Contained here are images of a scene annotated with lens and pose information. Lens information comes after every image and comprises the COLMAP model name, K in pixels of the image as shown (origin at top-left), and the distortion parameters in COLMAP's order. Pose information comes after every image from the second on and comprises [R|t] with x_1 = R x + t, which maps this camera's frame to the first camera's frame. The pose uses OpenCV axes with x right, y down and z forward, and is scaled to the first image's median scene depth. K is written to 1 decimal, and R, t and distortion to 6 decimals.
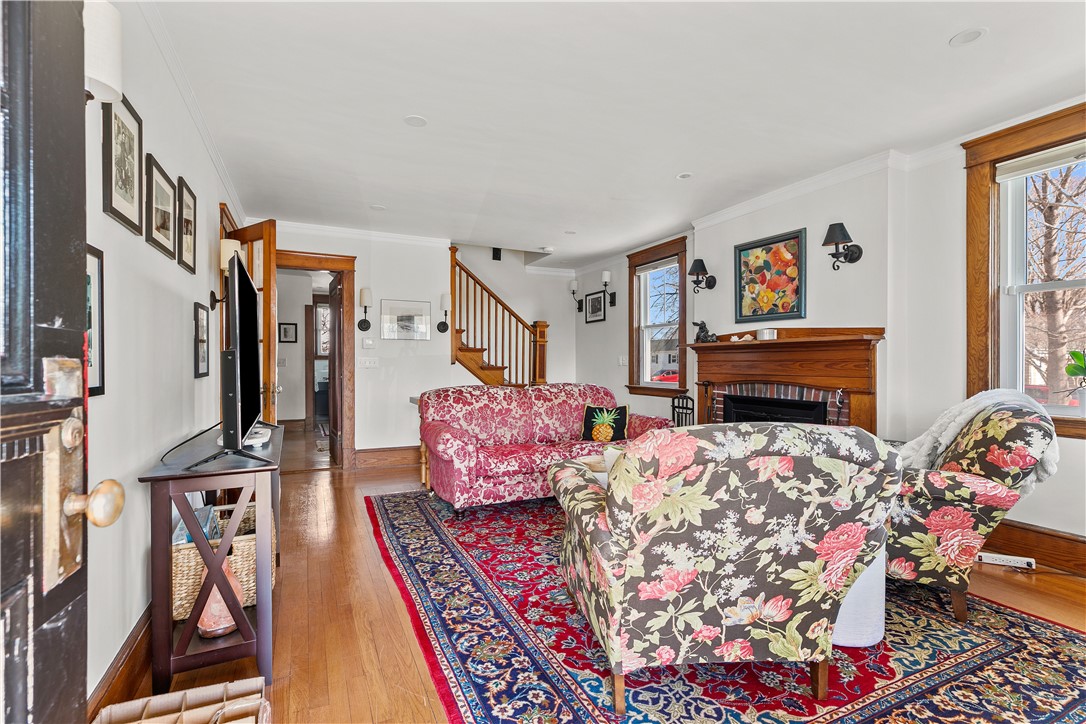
lens RADIAL K [[488.5, 0, 536.4], [0, 488.5, 363.1], [0, 0, 1]] dist [0.004728, 0.000233]
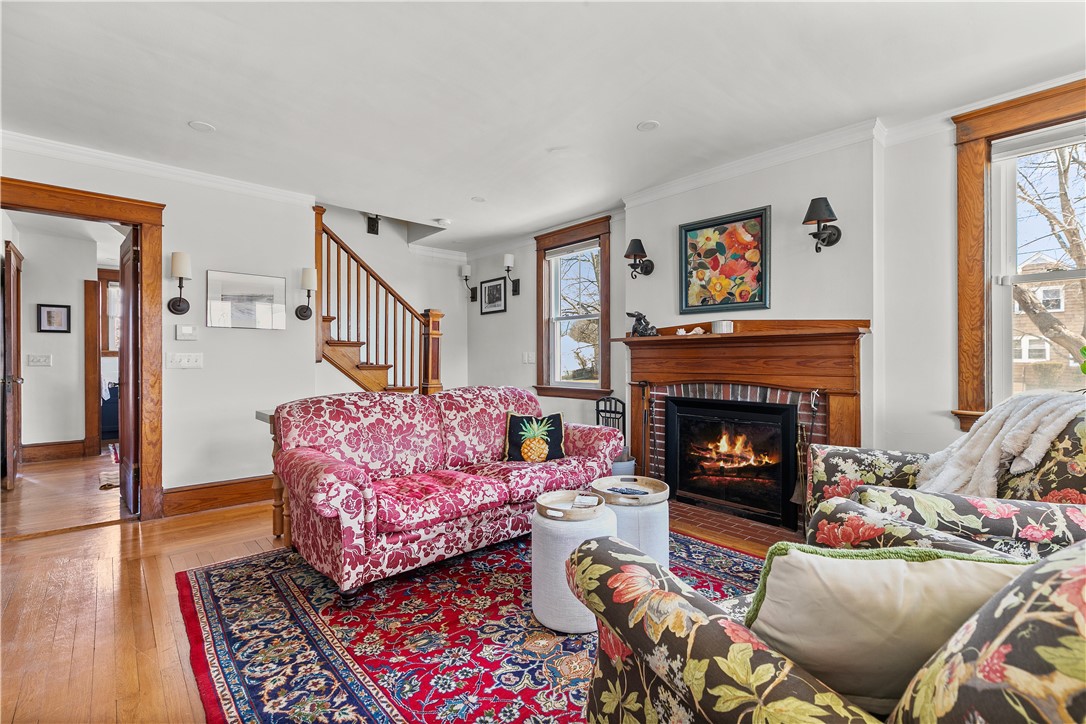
lens RADIAL K [[488.5, 0, 544.5], [0, 488.5, 355.9], [0, 0, 1]] dist [0.004728, 0.000233]
pose [[0.956512, 0.000353, 0.291694, -0.086699], [0.002121, 0.999964, -0.008167, -0.001293], [-0.291687, 0.008430, 0.956477, 0.271606]]
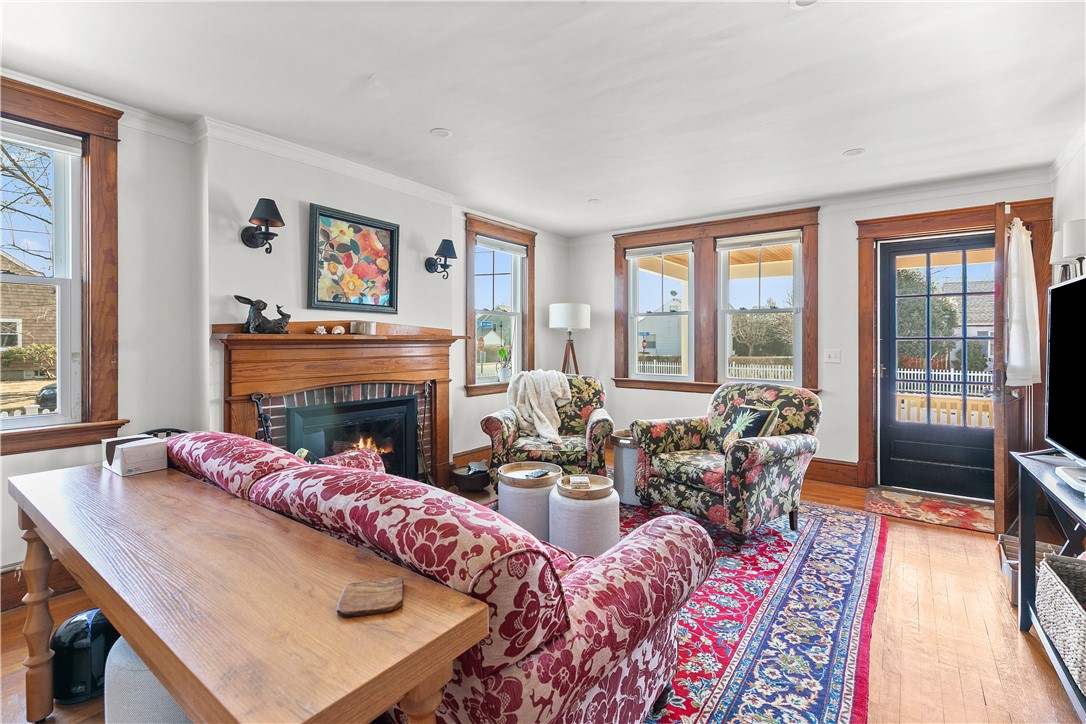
lens RADIAL K [[488.5, 0, 551.3], [0, 488.5, 343.2], [0, 0, 1]] dist [0.004728, 0.000233]
pose [[-0.479071, -0.007258, 0.877746, -0.465494], [-0.002418, 0.999973, 0.006949, -0.039656], [-0.877773, 0.001207, -0.479076, 1.160802]]
